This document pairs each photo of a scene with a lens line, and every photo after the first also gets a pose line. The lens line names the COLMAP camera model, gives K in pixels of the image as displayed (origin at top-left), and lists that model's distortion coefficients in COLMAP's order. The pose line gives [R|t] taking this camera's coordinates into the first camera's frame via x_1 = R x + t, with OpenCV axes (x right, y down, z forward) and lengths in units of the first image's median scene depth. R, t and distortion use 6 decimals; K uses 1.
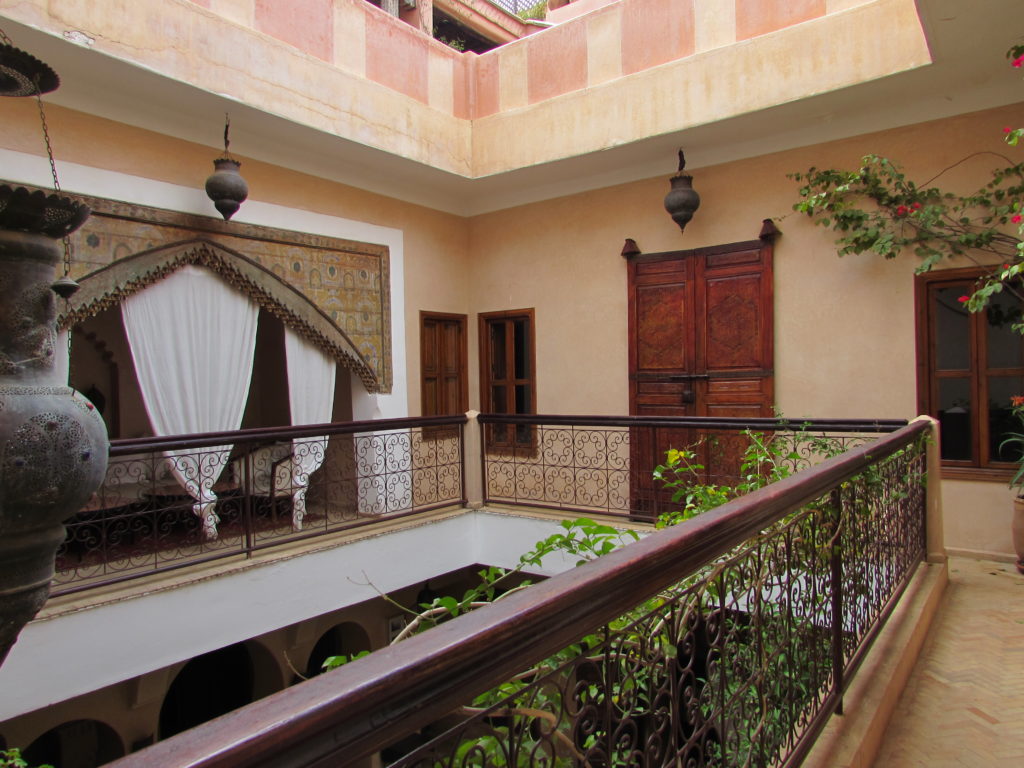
lens RADIAL K [[720.4, 0, 511.9], [0, 720.4, 384.1], [0, 0, 1]] dist [-0.043554, 0.019723]
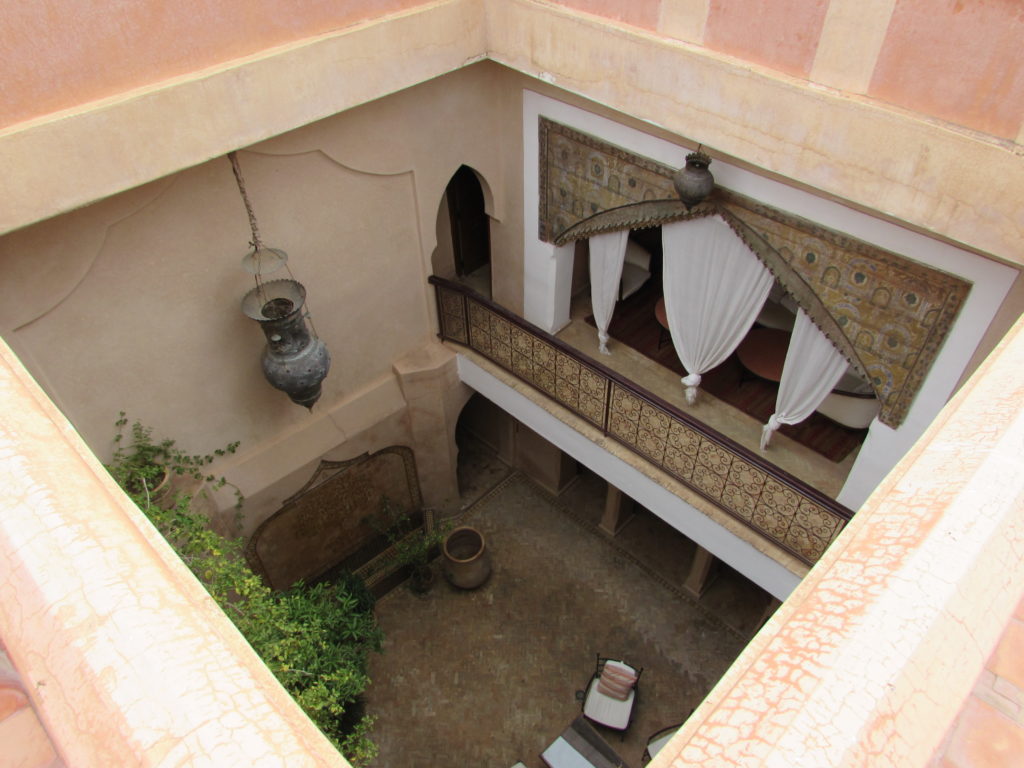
lens RADIAL K [[720.4, 0, 511.5], [0, 720.4, 385.1], [0, 0, 1]] dist [-0.043554, 0.019723]
pose [[-0.136373, 0.712939, -0.687837, 0.476023], [0.015117, 0.695740, 0.718134, -0.707852], [0.990542, 0.087537, -0.105658, 0.765550]]
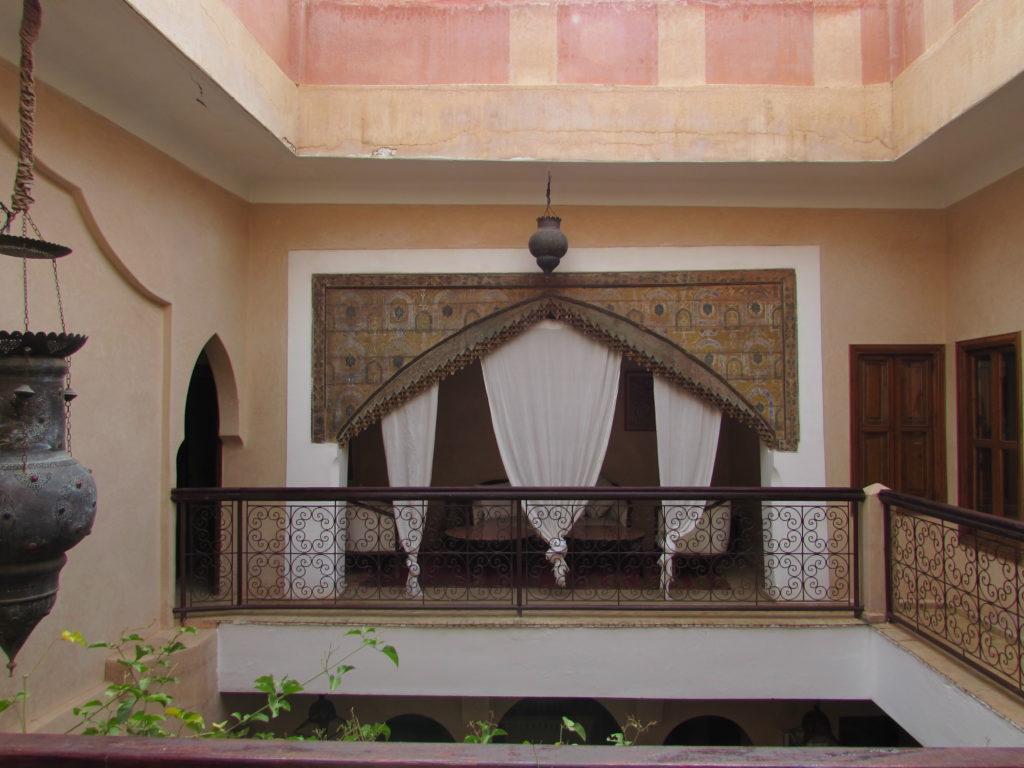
lens RADIAL K [[720.4, 0, 510.2], [0, 720.4, 383.6], [0, 0, 1]] dist [-0.043554, 0.019723]
pose [[0.571162, -0.005647, -0.820818, 0.357939], [-0.017522, 0.999665, -0.019070, -0.048866], [0.820651, 0.025274, 0.570871, 0.328539]]
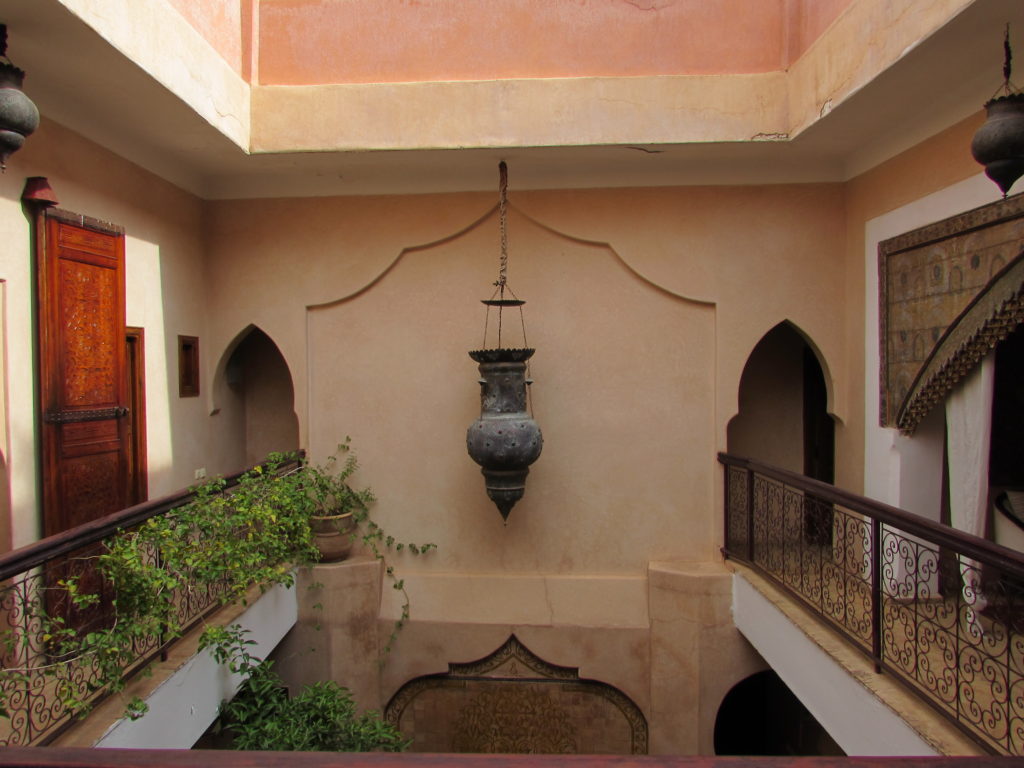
lens RADIAL K [[720.4, 0, 509.7], [0, 720.4, 386.0], [0, 0, 1]] dist [-0.043554, 0.019723]
pose [[-0.811118, 0.039813, -0.583525, 0.302430], [0.019190, 0.998955, 0.041483, -0.078291], [0.584567, 0.022450, -0.811035, 1.101368]]
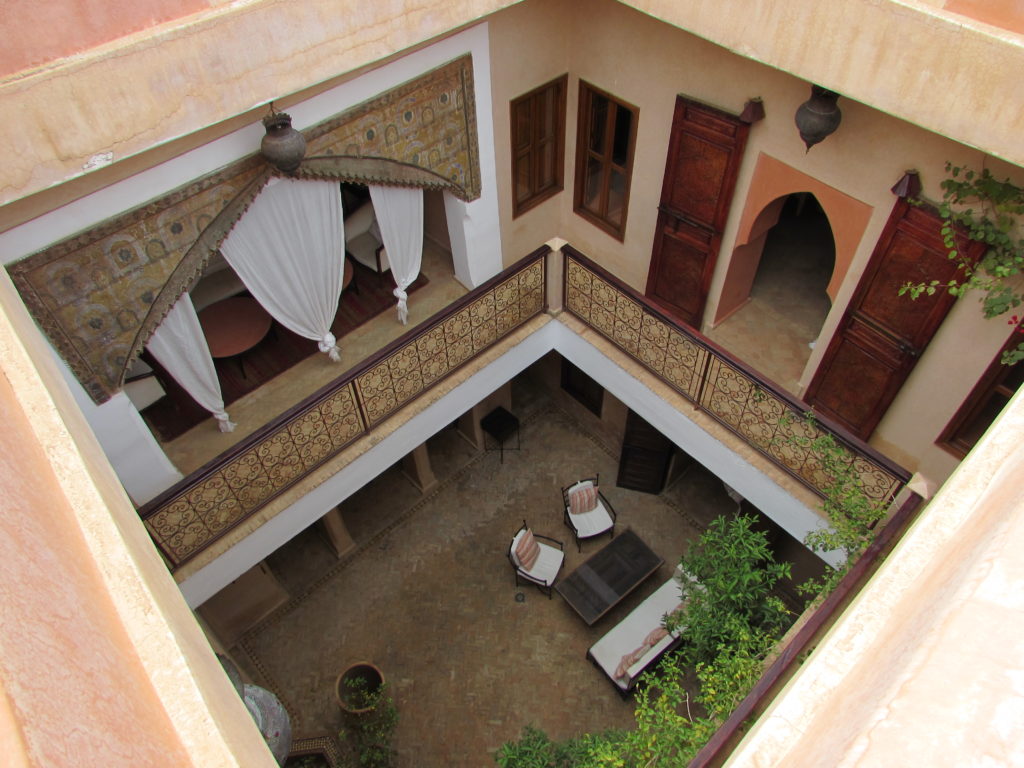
lens RADIAL K [[720.4, 0, 511.3], [0, 720.4, 385.1], [0, 0, 1]] dist [-0.043554, 0.019723]
pose [[0.982022, 0.141463, -0.124987, 0.042731], [0.003935, 0.646630, 0.762793, -0.679522], [0.188727, -0.749572, 0.634448, 0.209109]]
